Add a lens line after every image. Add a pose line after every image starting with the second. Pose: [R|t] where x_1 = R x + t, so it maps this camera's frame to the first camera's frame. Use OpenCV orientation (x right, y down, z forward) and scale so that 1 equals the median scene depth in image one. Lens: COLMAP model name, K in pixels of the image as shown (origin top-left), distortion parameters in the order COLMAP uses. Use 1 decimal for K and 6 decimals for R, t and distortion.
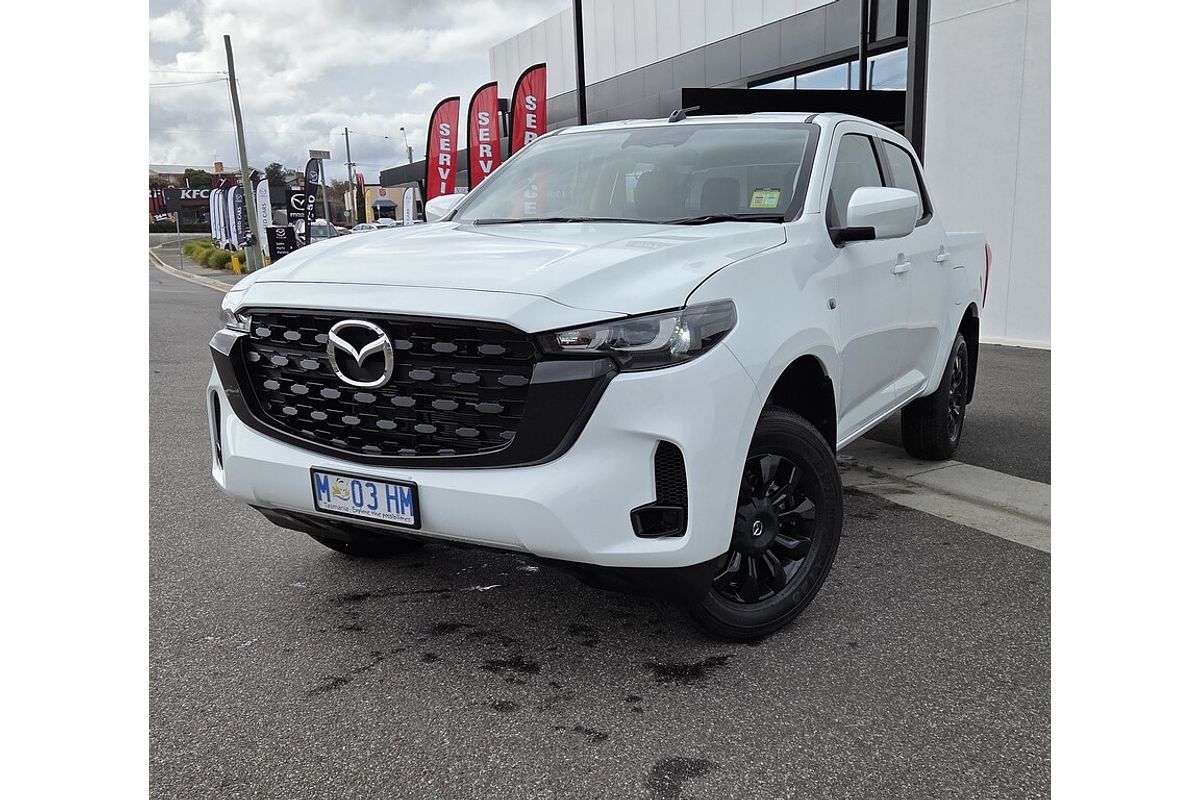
lens RADIAL K [[765.7, 0, 600.0], [0, 765.7, 400.0], [0, 0, 1]] dist [0.003592, 0.000438]
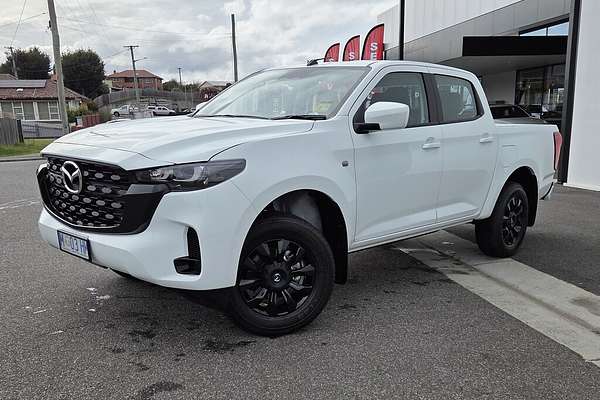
lens RADIAL K [[420.2, 0, 300.0], [0, 420.2, 200.0], [0, 0, 1]] dist [-0.000116, -0.000793]
pose [[0.985410, 0.055800, -0.160791, 0.497242], [-0.060287, 0.997912, -0.023162, -0.007544], [0.159163, 0.032518, 0.986717, -0.047854]]
